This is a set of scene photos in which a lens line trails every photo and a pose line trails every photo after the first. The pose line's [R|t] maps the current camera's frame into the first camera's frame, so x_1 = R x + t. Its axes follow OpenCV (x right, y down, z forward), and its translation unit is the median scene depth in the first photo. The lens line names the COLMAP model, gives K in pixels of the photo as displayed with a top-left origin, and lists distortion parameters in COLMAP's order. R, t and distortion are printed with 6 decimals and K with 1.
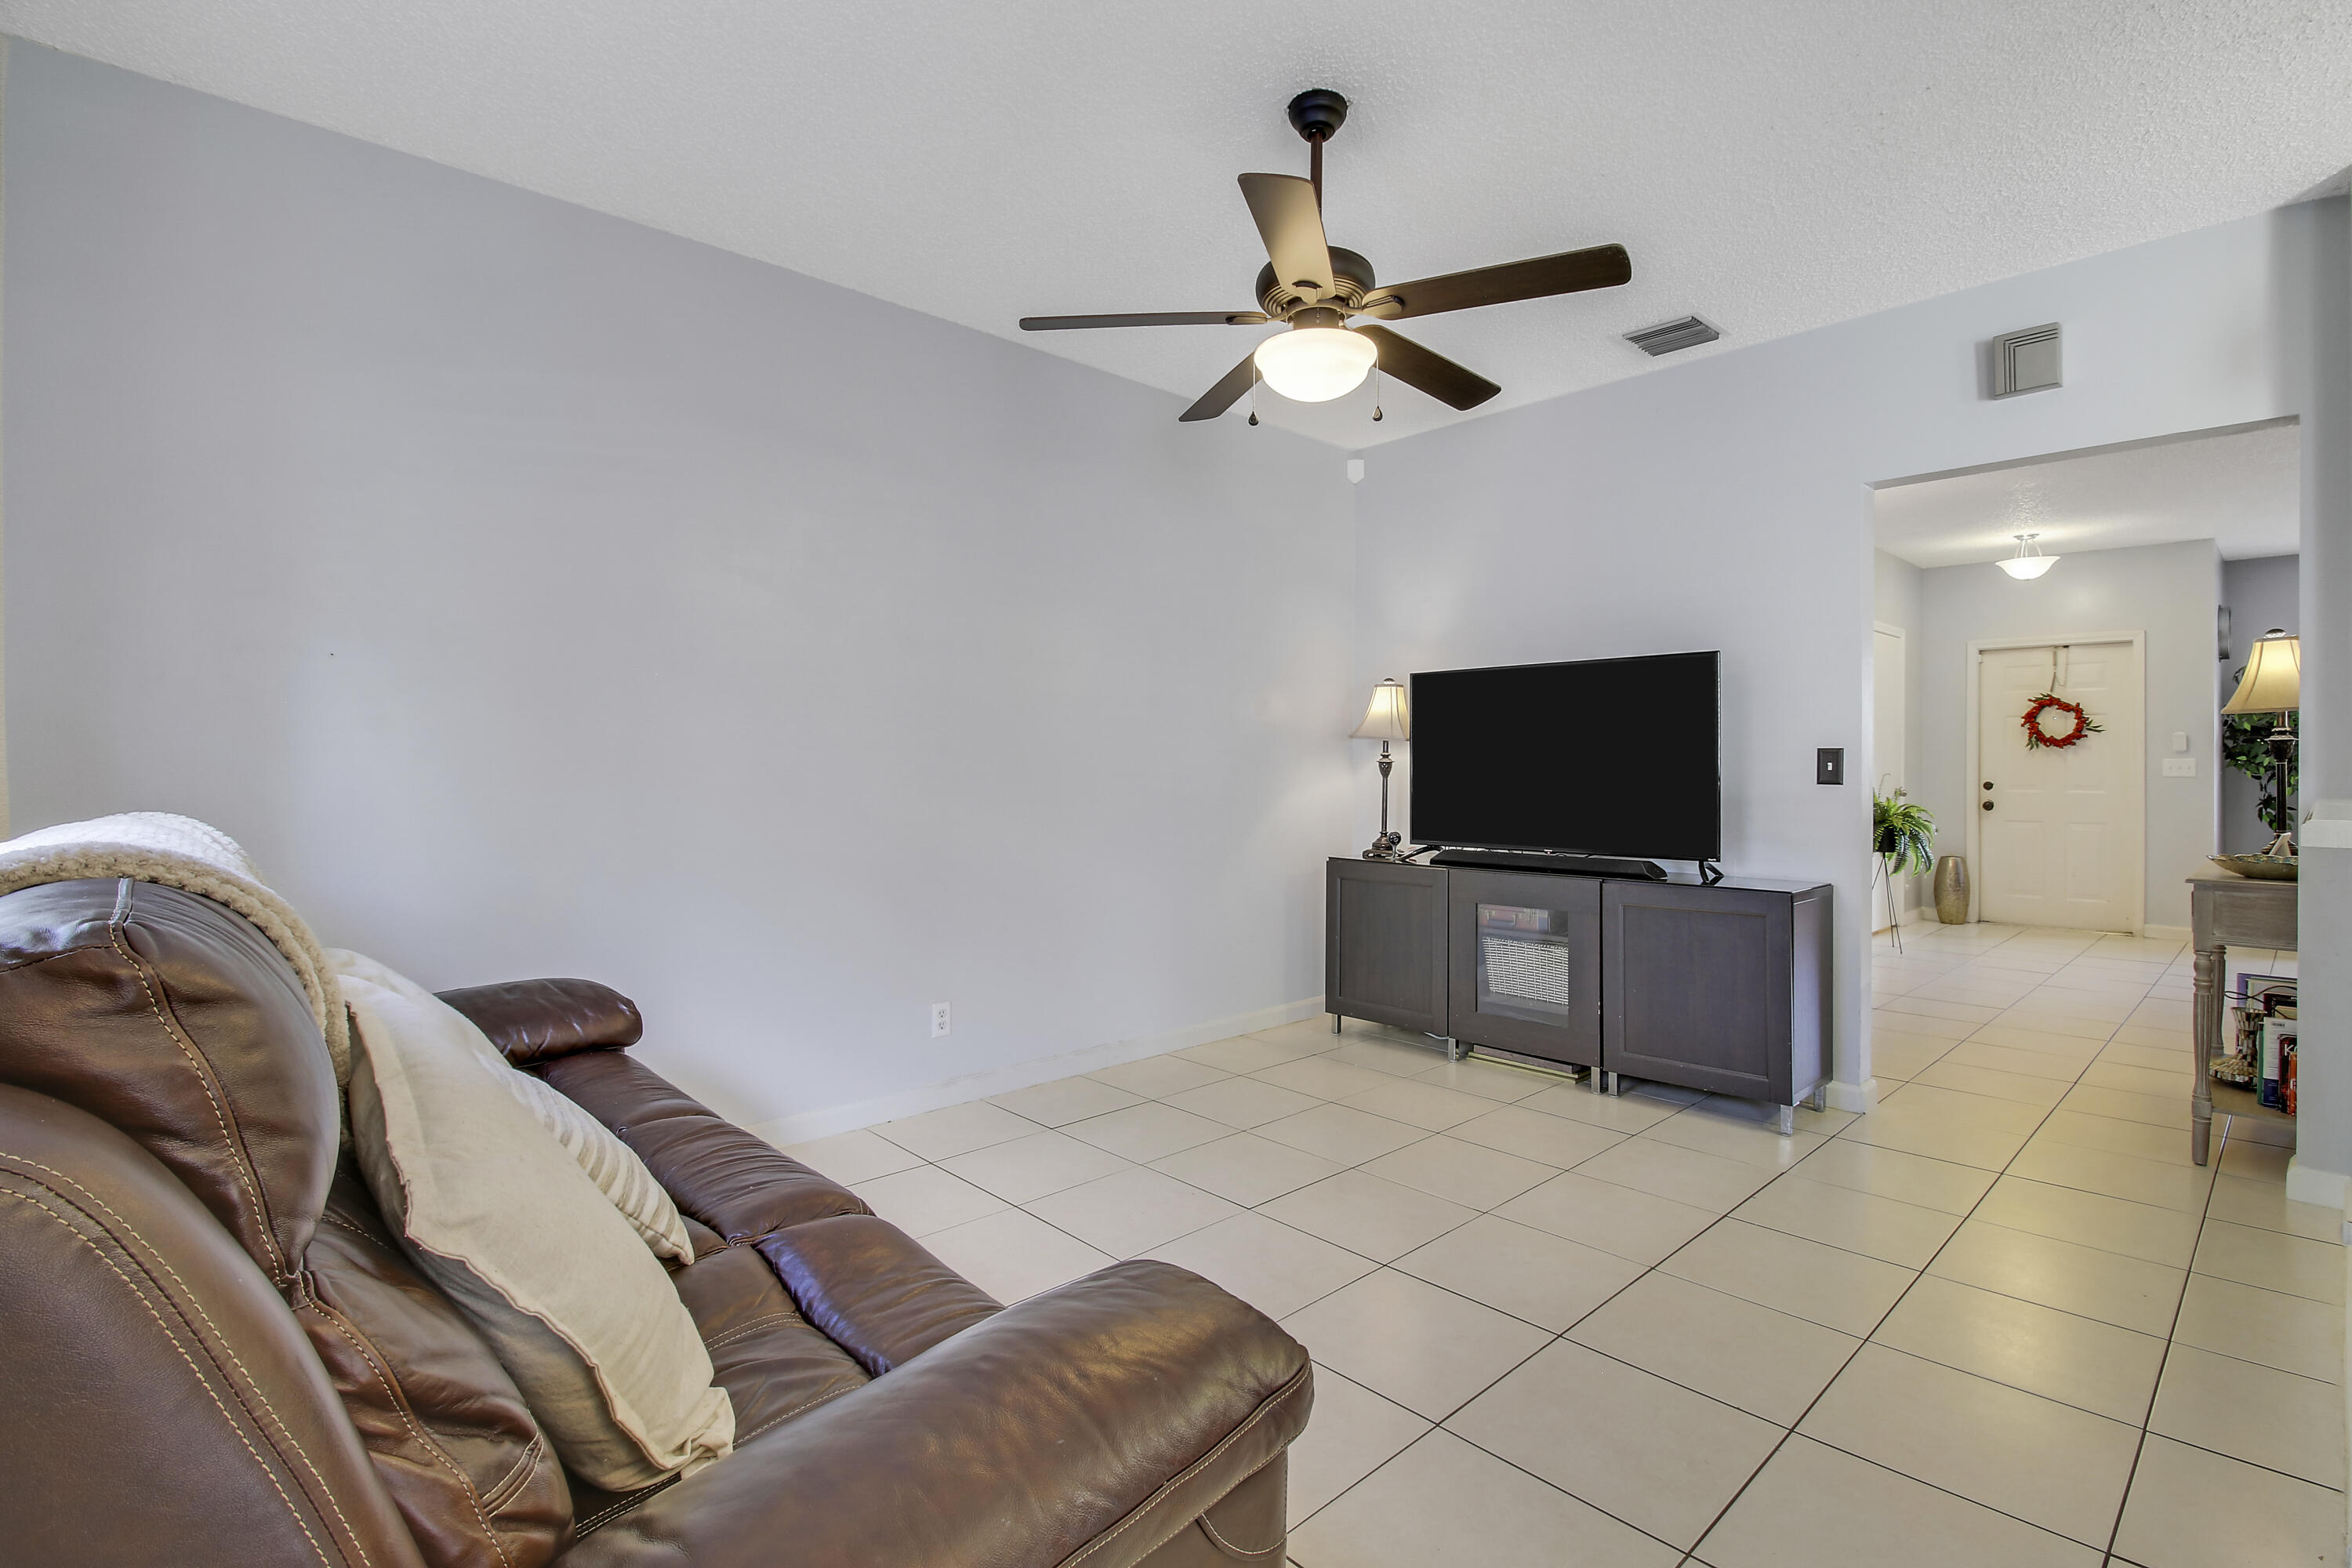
lens RADIAL K [[1085.3, 0, 1186.4], [0, 1085.3, 753.4], [0, 0, 1]] dist [0.017756, -0.027897]
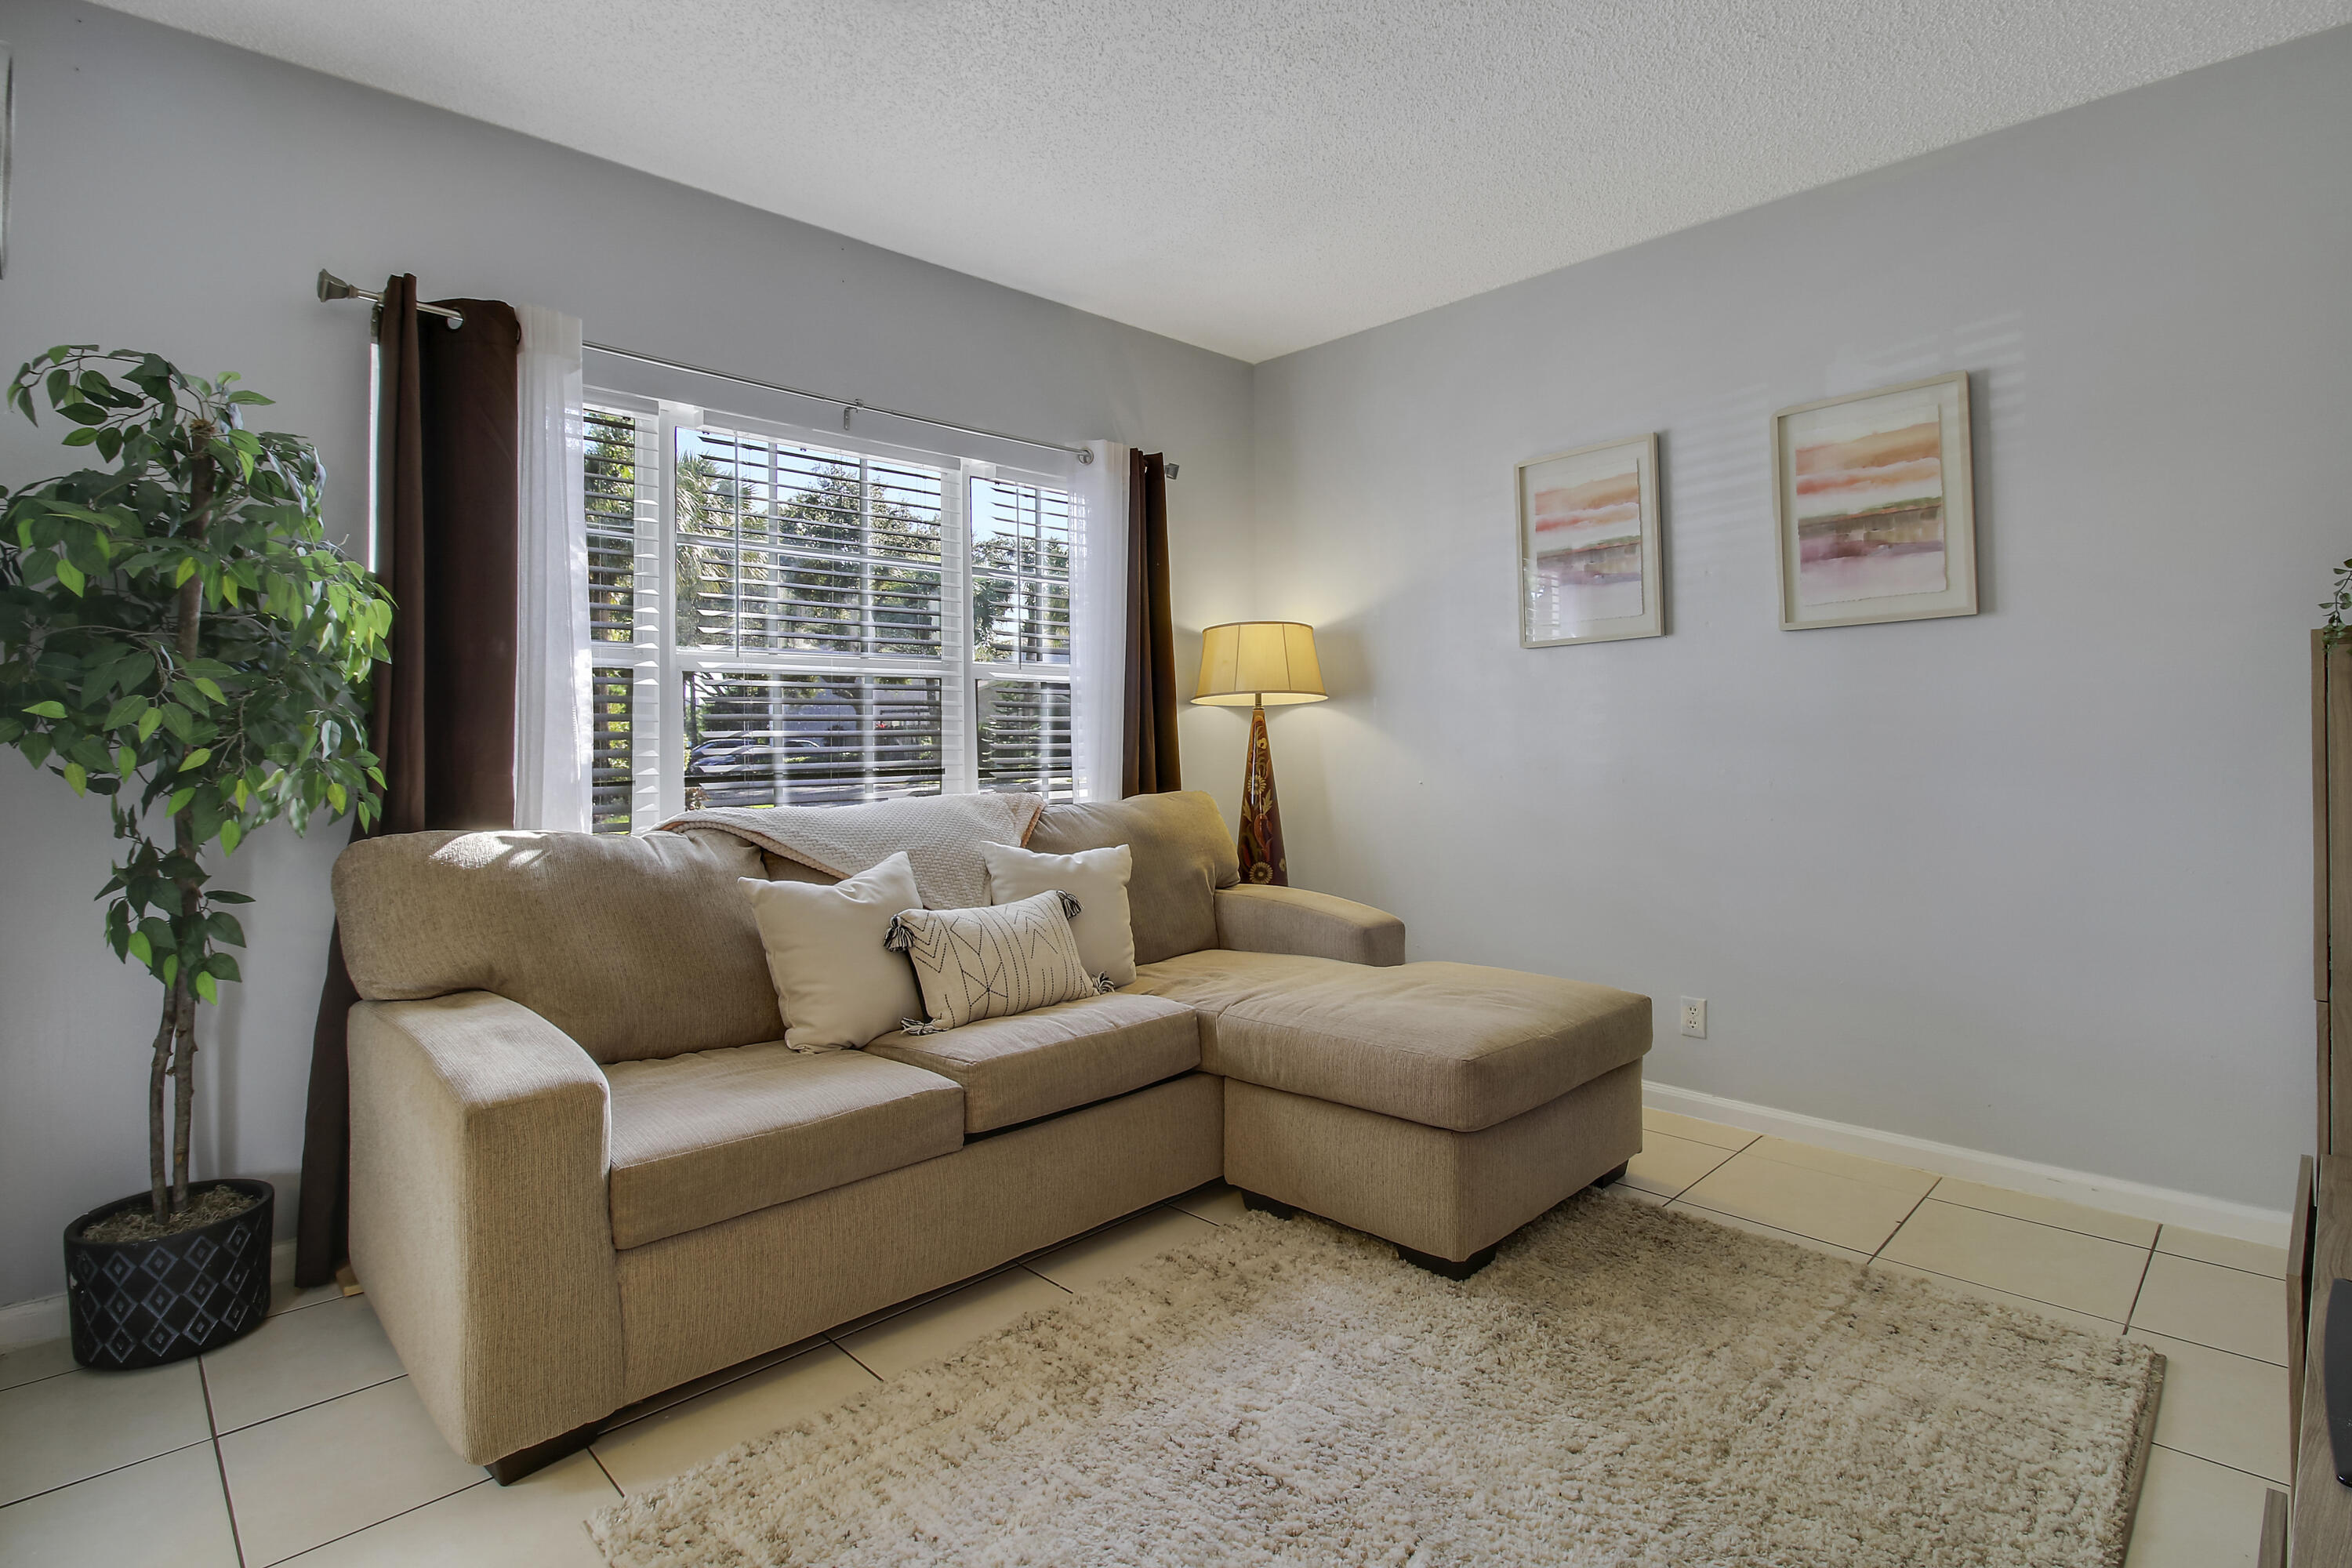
lens RADIAL K [[1121.1, 0, 1207.5], [0, 1121.1, 717.7], [0, 0, 1]] dist [0.006607, -0.019553]
pose [[-0.043506, 0.012414, 0.998976, 0.708713], [-0.002163, 0.999919, -0.012520, 0.008474], [-0.999051, -0.002706, -0.043476, 0.736054]]
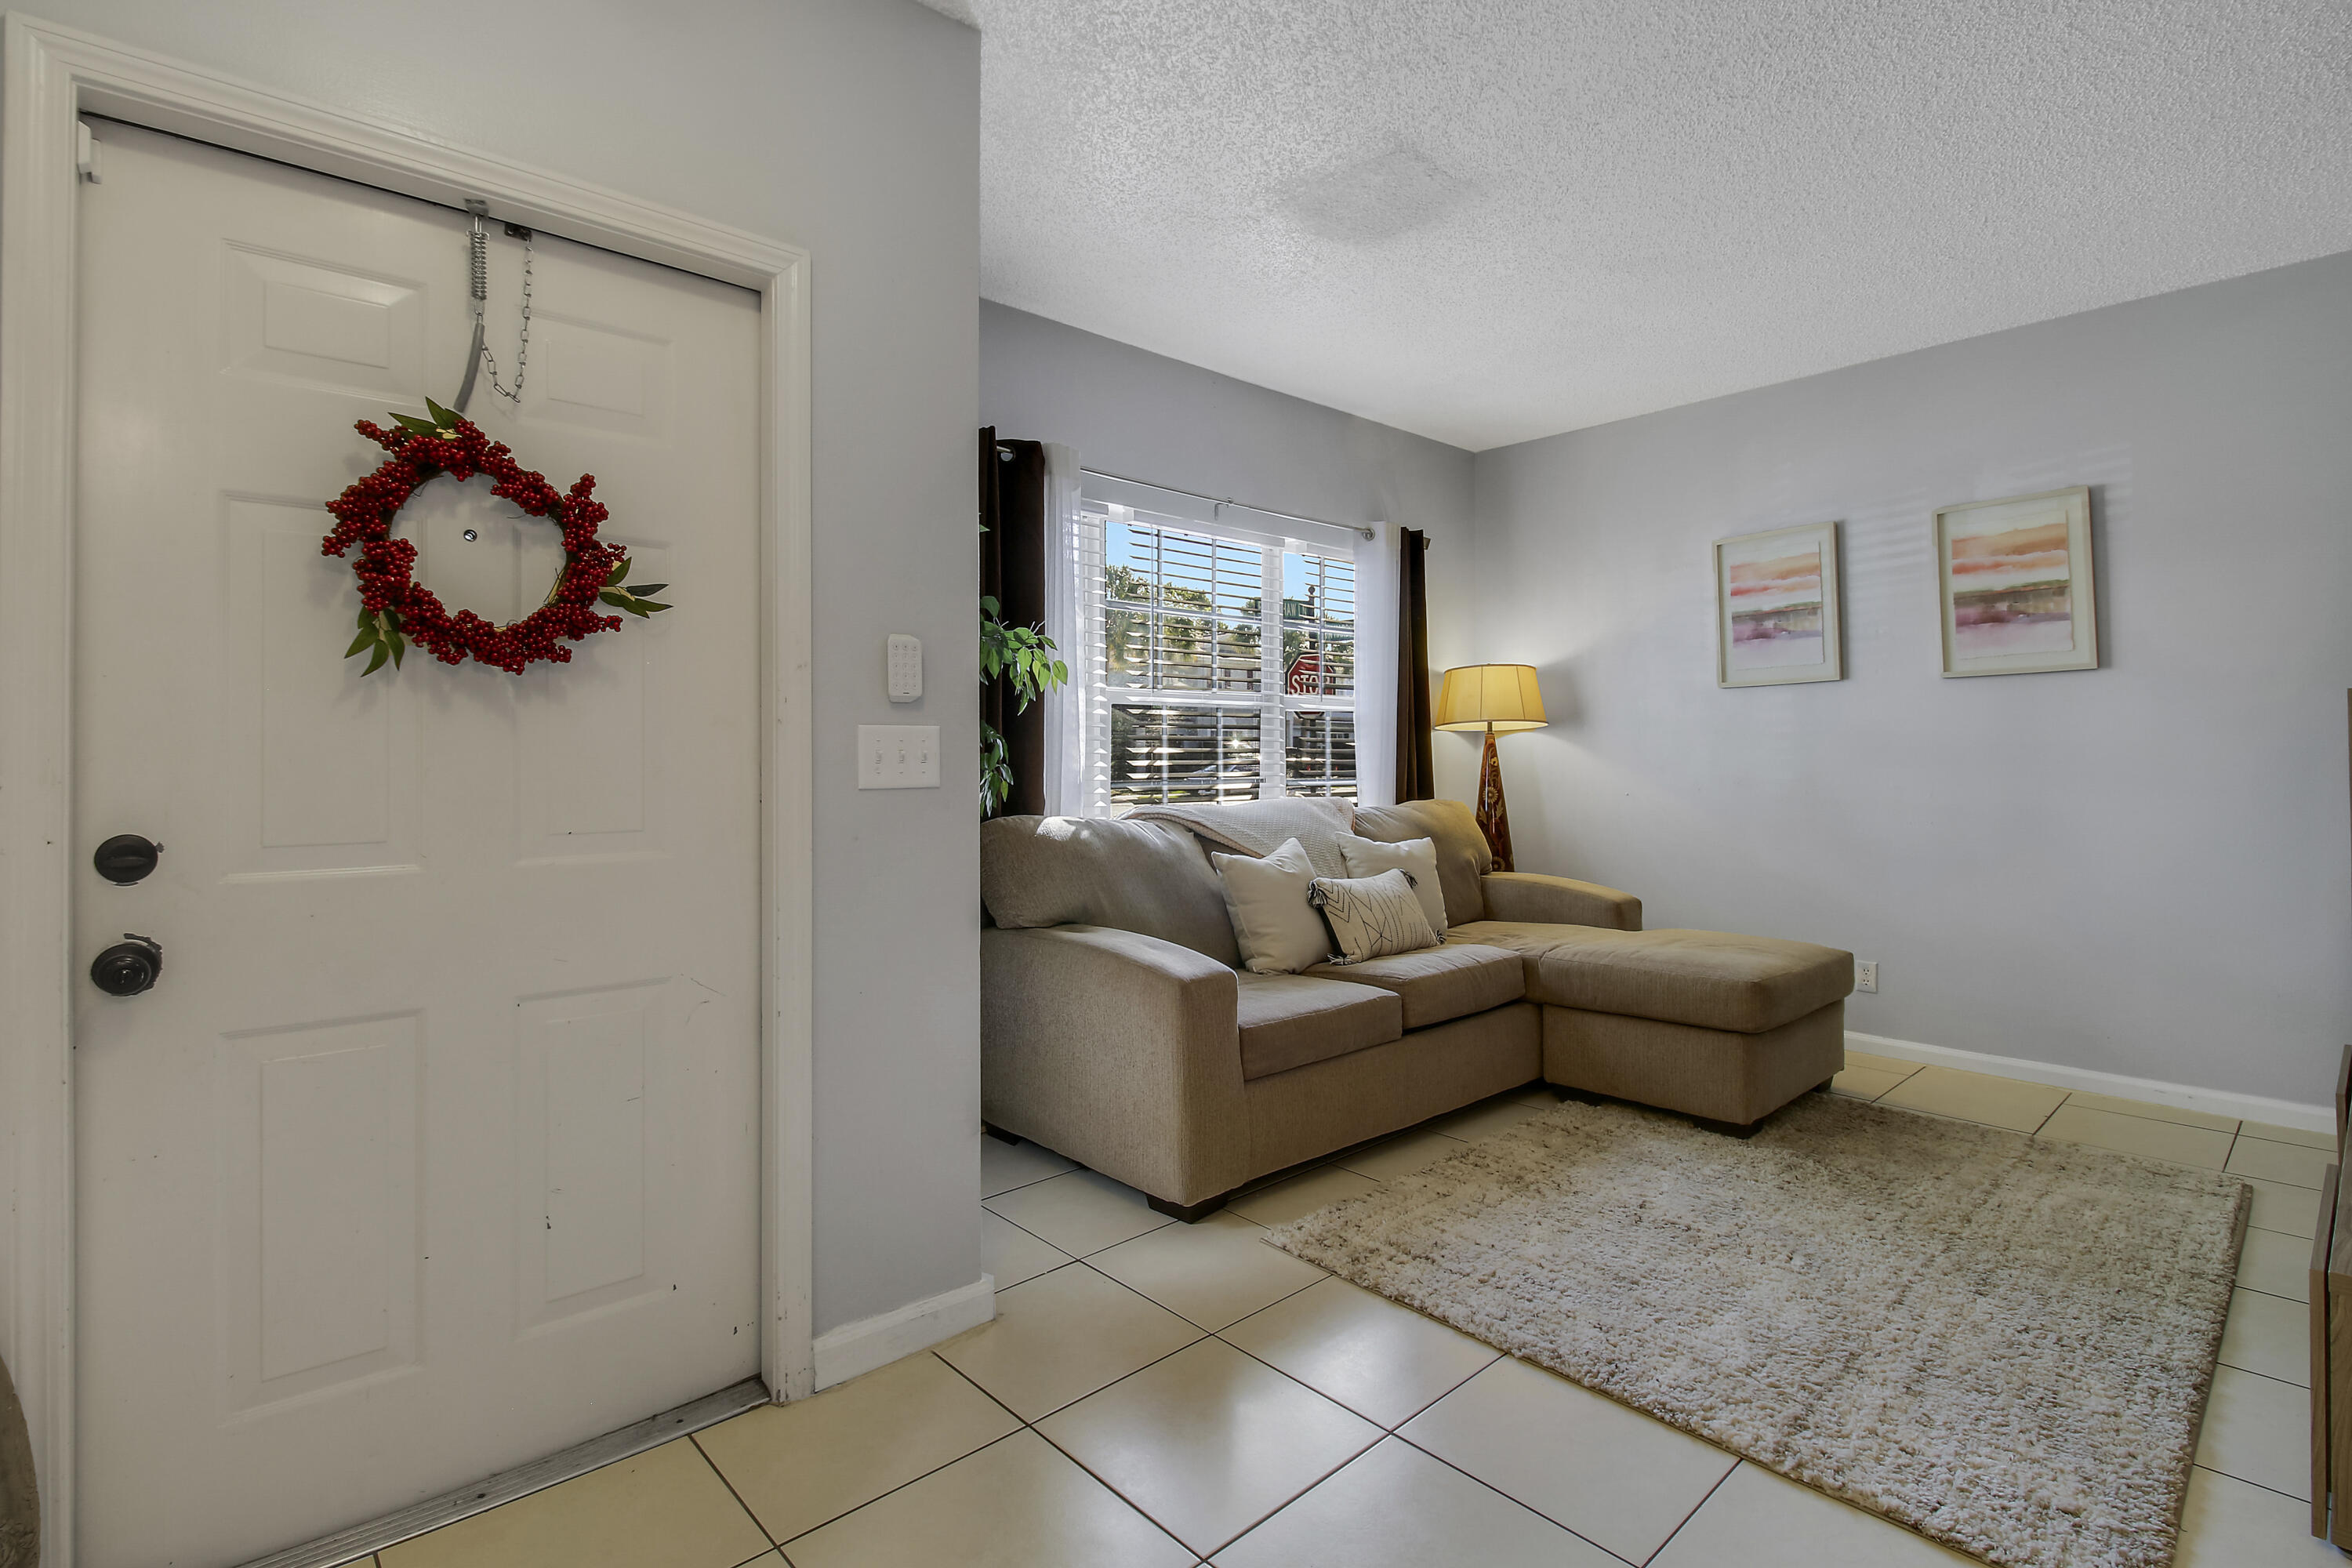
lens RADIAL K [[1092.6, 0, 1214.2], [0, 1092.6, 721.2], [0, 0, 1]] dist [-0.002192, -0.015935]
pose [[-0.008260, 0.027124, 0.999598, 0.587890], [-0.012025, 0.999557, -0.027222, 0.009935], [-0.999894, -0.012245, -0.007931, 0.865019]]
